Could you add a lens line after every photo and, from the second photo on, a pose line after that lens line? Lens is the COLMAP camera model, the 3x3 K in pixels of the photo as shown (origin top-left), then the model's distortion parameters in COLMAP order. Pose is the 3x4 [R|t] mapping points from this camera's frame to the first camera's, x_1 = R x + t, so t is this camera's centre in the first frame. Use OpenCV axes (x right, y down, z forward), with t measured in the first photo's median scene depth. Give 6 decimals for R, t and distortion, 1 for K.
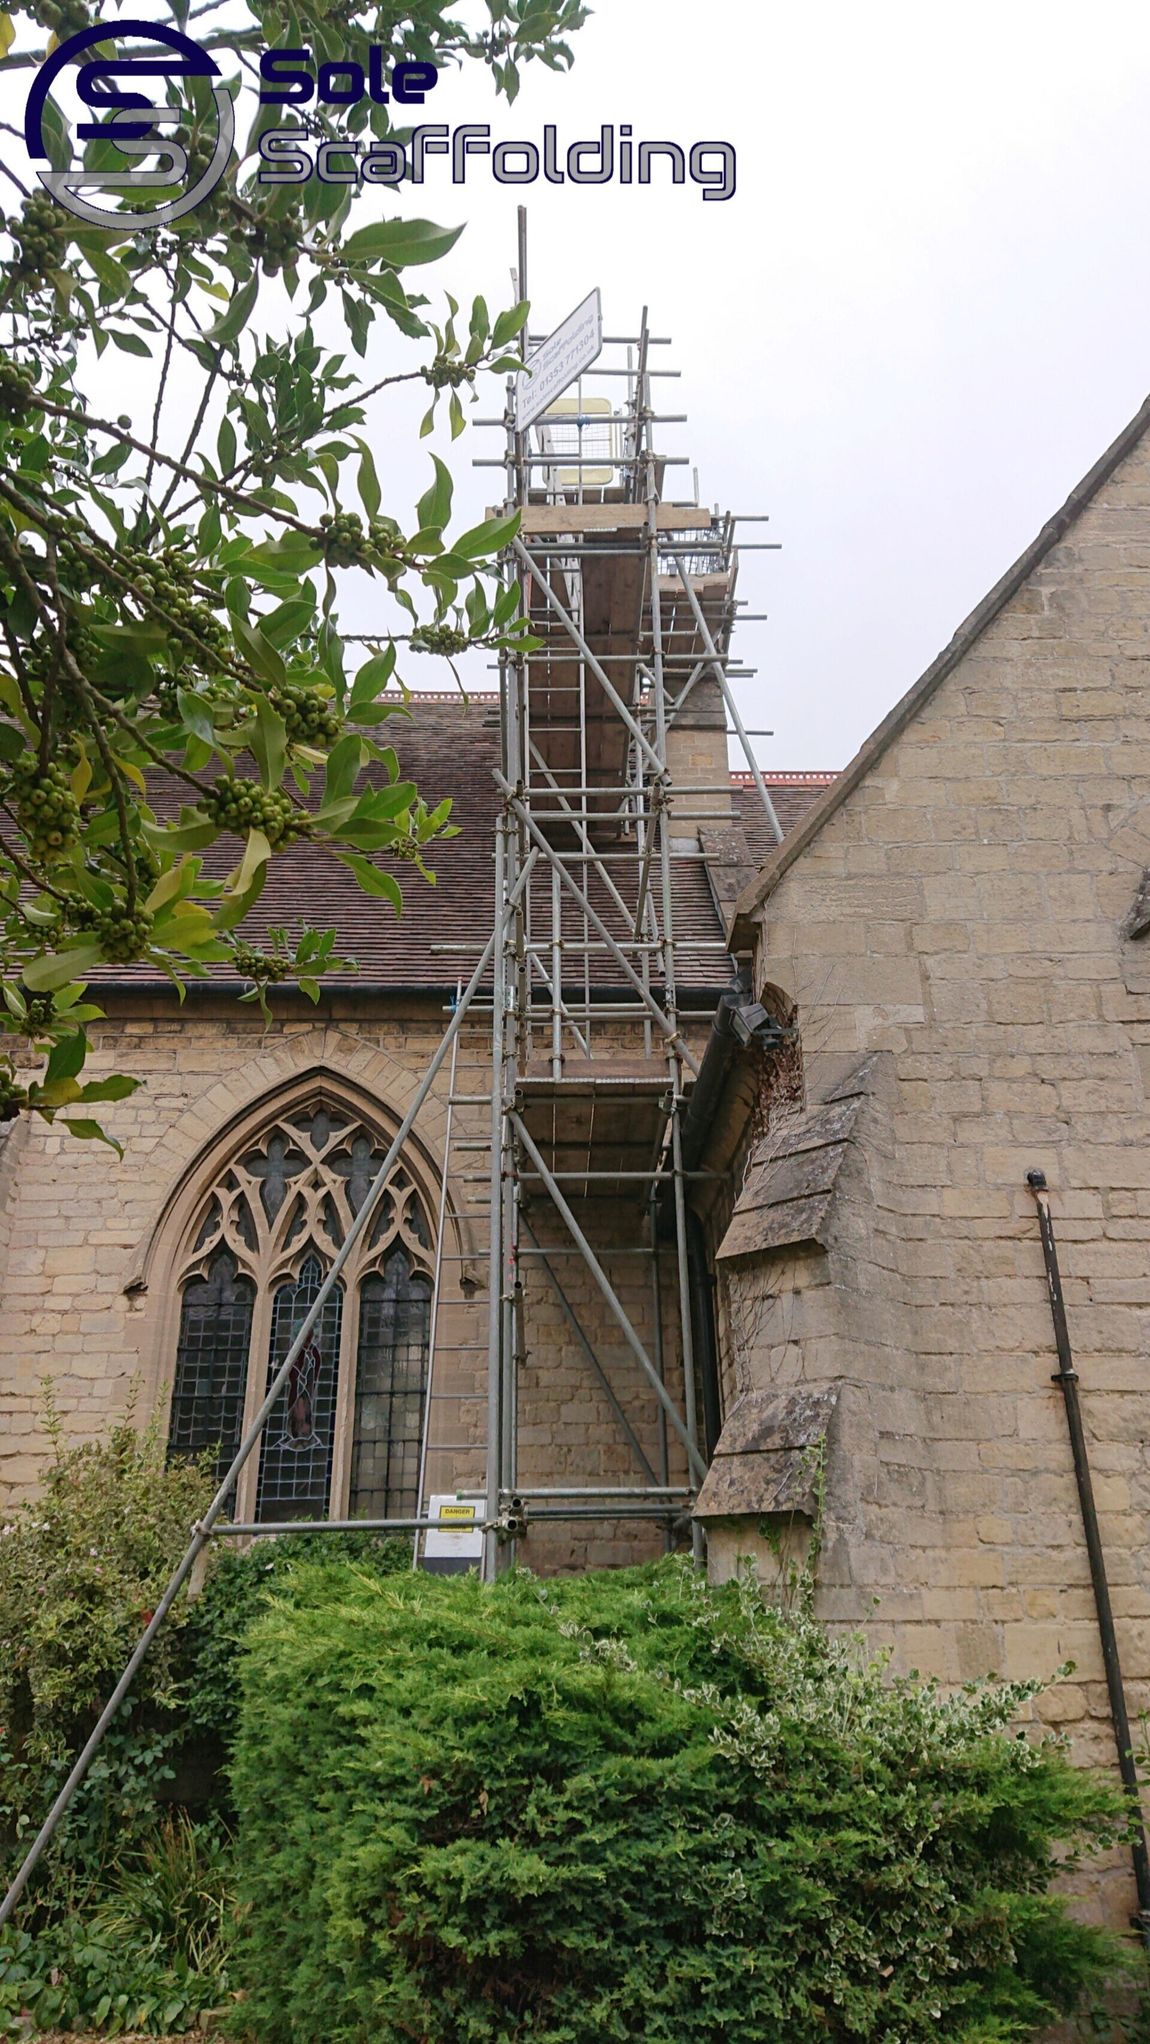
lens RADIAL K [[1321.7, 0, 575.0], [0, 1321.7, 1022.0], [0, 0, 1]] dist [0.093825, -0.131531]
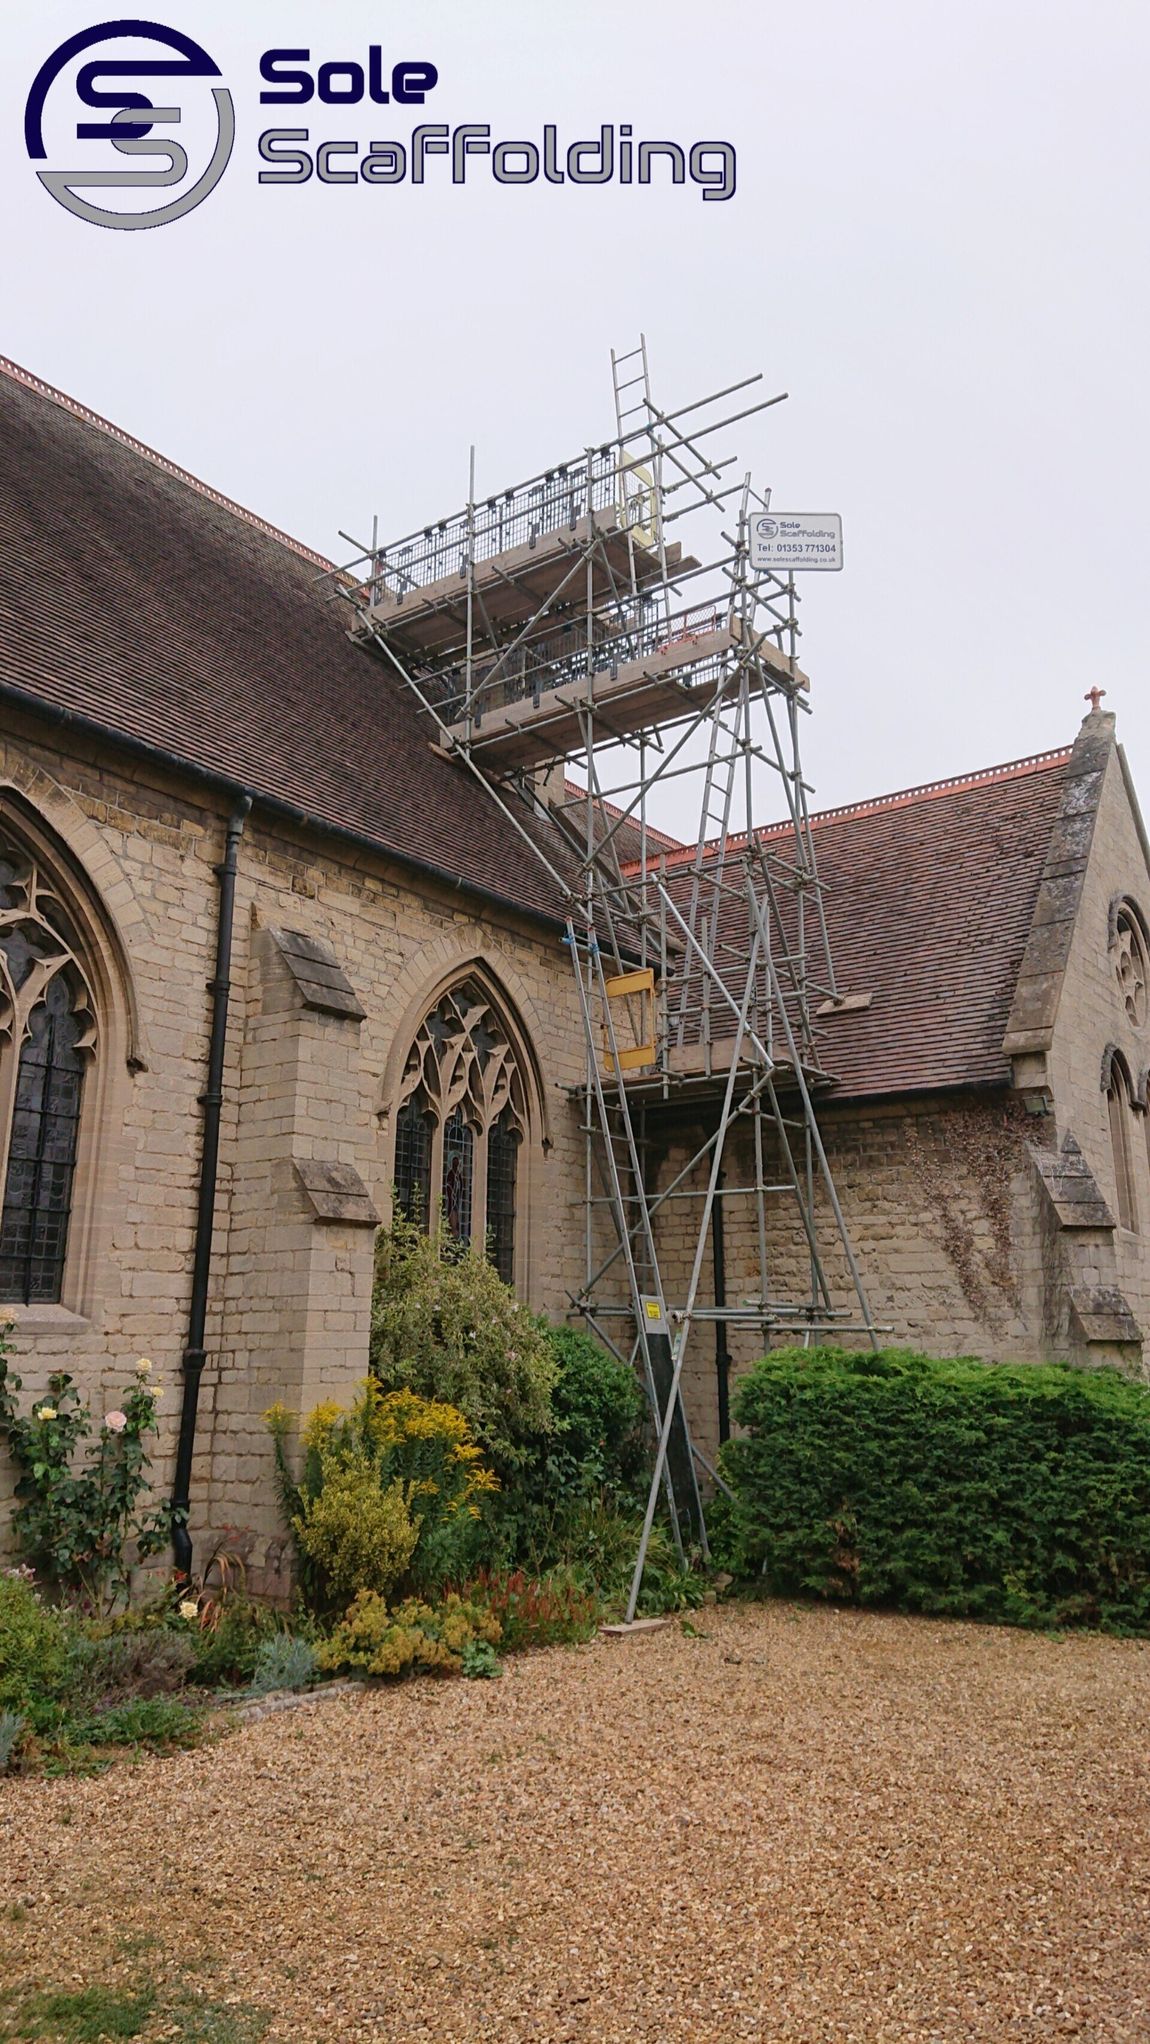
lens RADIAL K [[1321.7, 0, 575.0], [0, 1321.7, 1022.0], [0, 0, 1]] dist [0.093825, -0.131531]
pose [[0.656702, 0.203601, 0.726147, -1.053503], [-0.319827, 0.947180, 0.023666, 0.035319], [-0.682974, -0.247783, 0.687132, 0.065103]]
